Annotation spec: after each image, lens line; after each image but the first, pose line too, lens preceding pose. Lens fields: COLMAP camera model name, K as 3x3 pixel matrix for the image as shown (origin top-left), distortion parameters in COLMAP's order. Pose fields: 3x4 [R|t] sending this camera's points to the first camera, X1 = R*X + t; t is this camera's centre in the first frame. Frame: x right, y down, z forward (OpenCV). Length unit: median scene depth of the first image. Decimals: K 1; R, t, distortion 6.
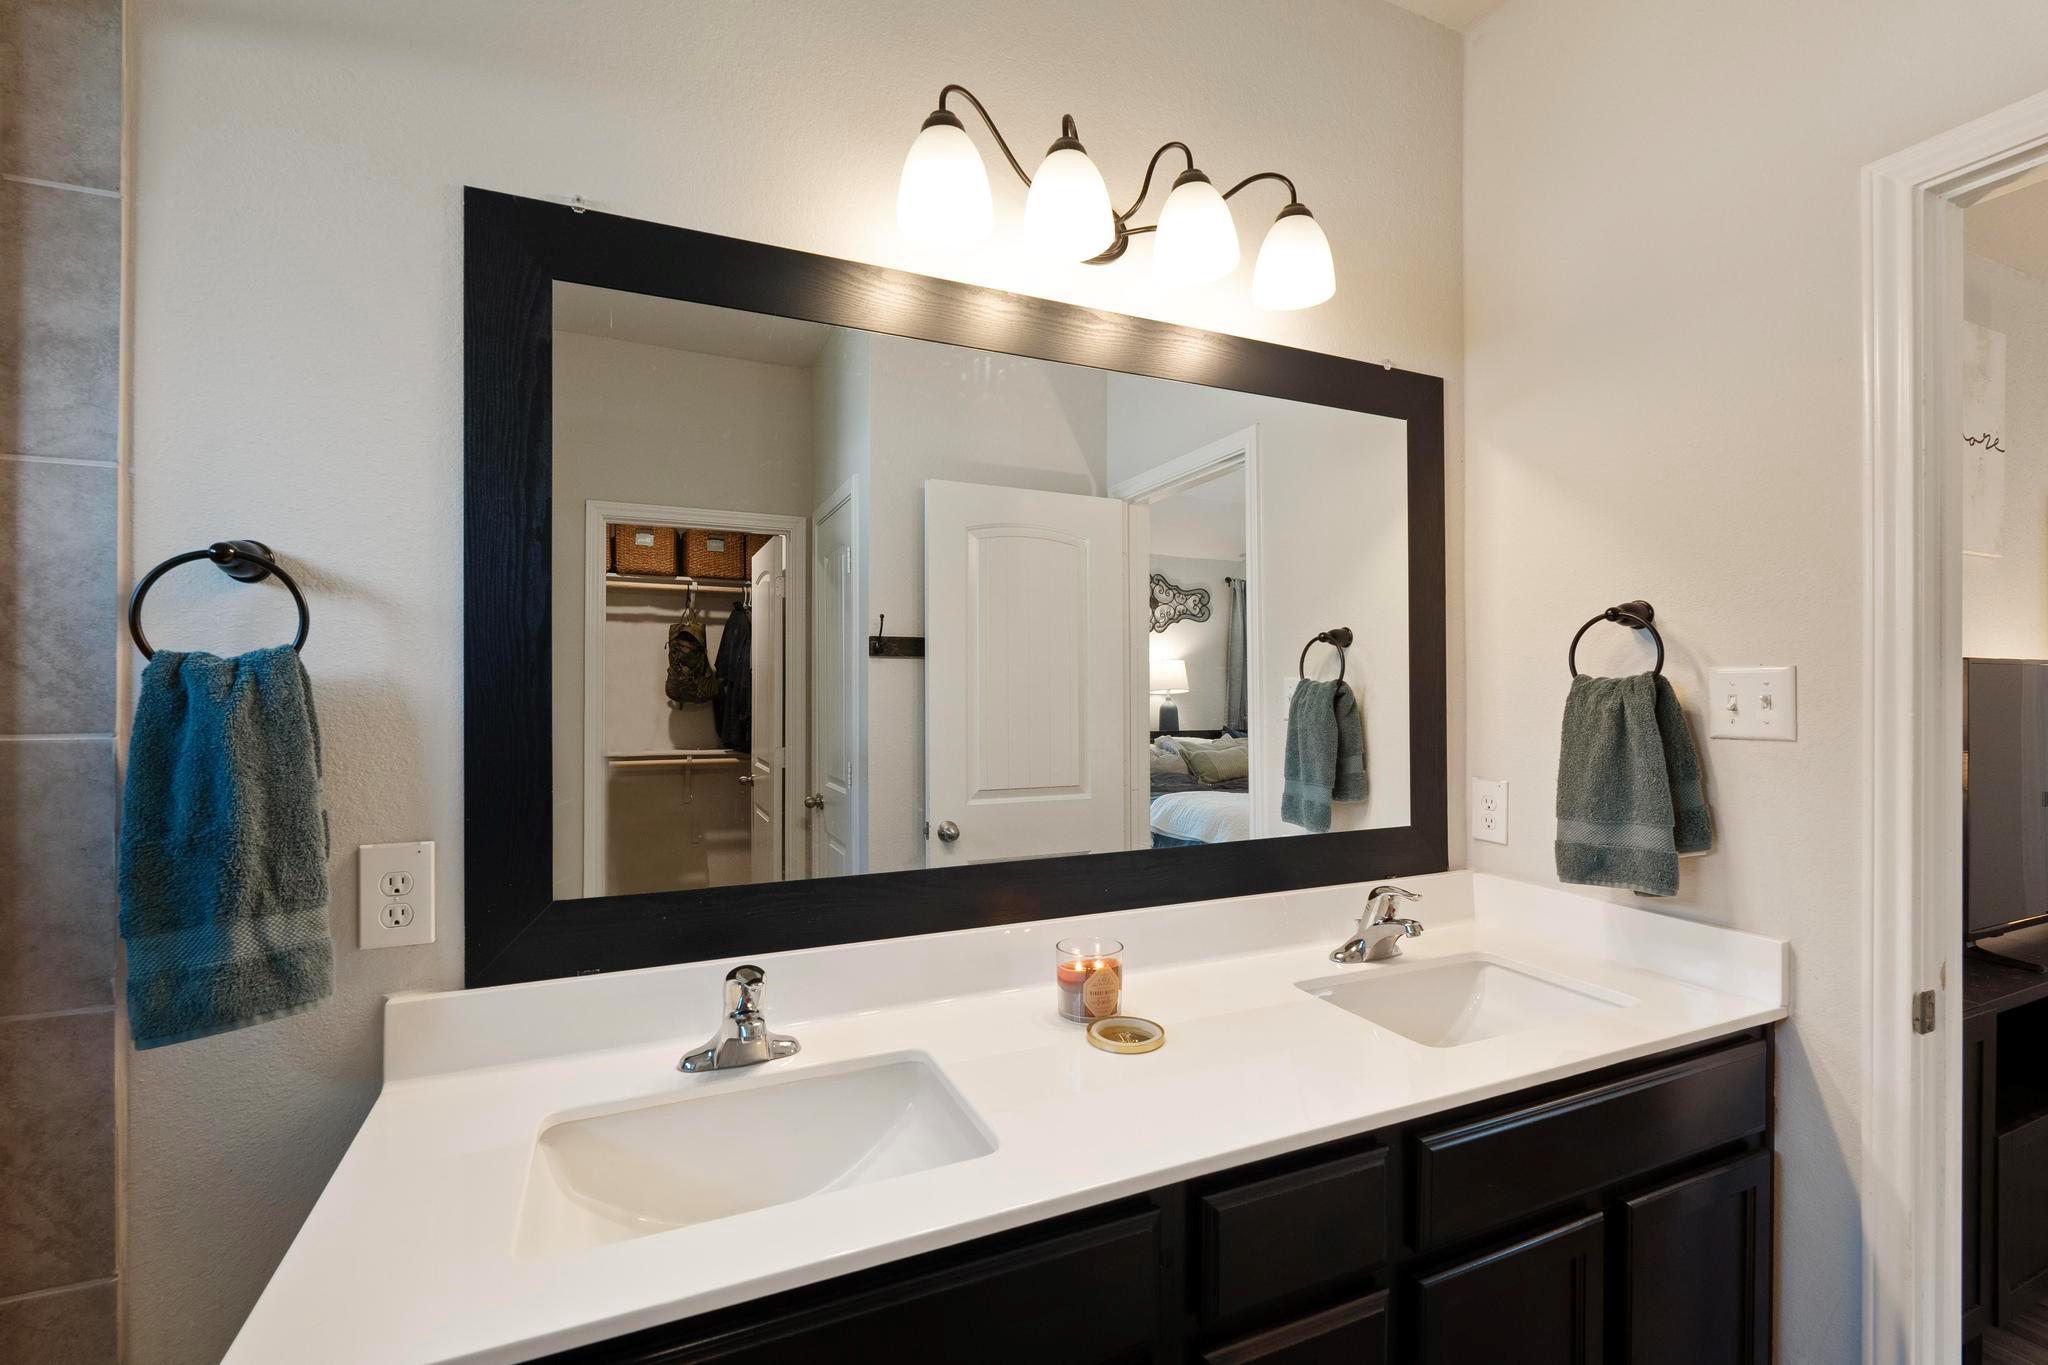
lens RADIAL K [[895.2, 0, 1017.5], [0, 895.2, 688.9], [0, 0, 1]] dist [-0.006946, 0.001575]
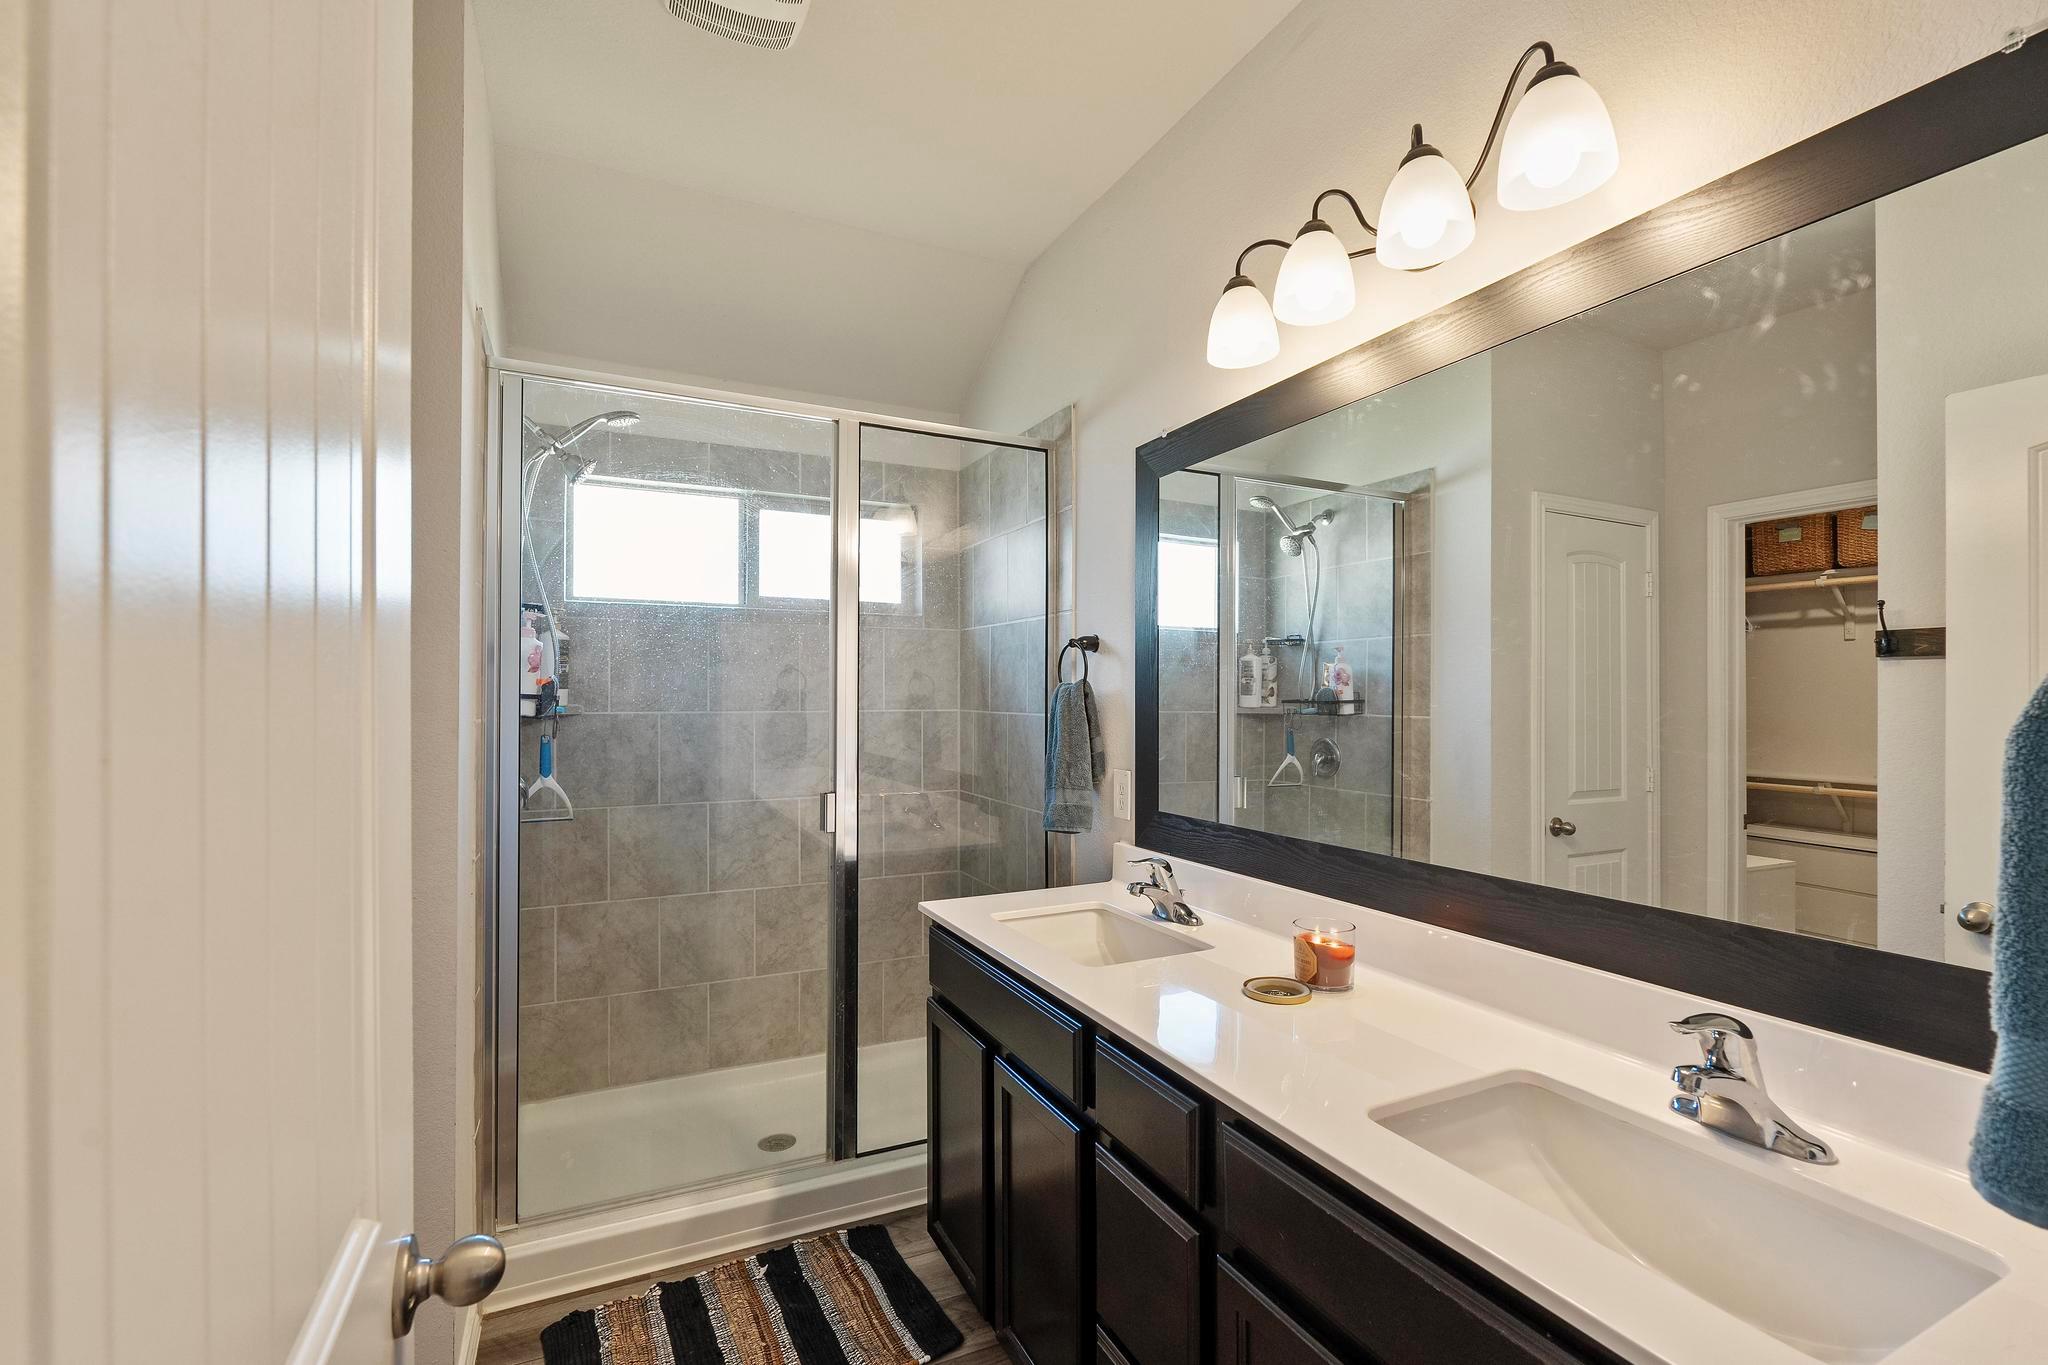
lens RADIAL K [[895.2, 0, 1018.2], [0, 895.2, 692.3], [0, 0, 1]] dist [-0.006946, 0.001575]
pose [[0.029216, -0.011271, -0.999510, 1.089519], [-0.006921, 0.999910, -0.011478, 0.011188], [0.999549, 0.007253, 0.029136, 0.534425]]
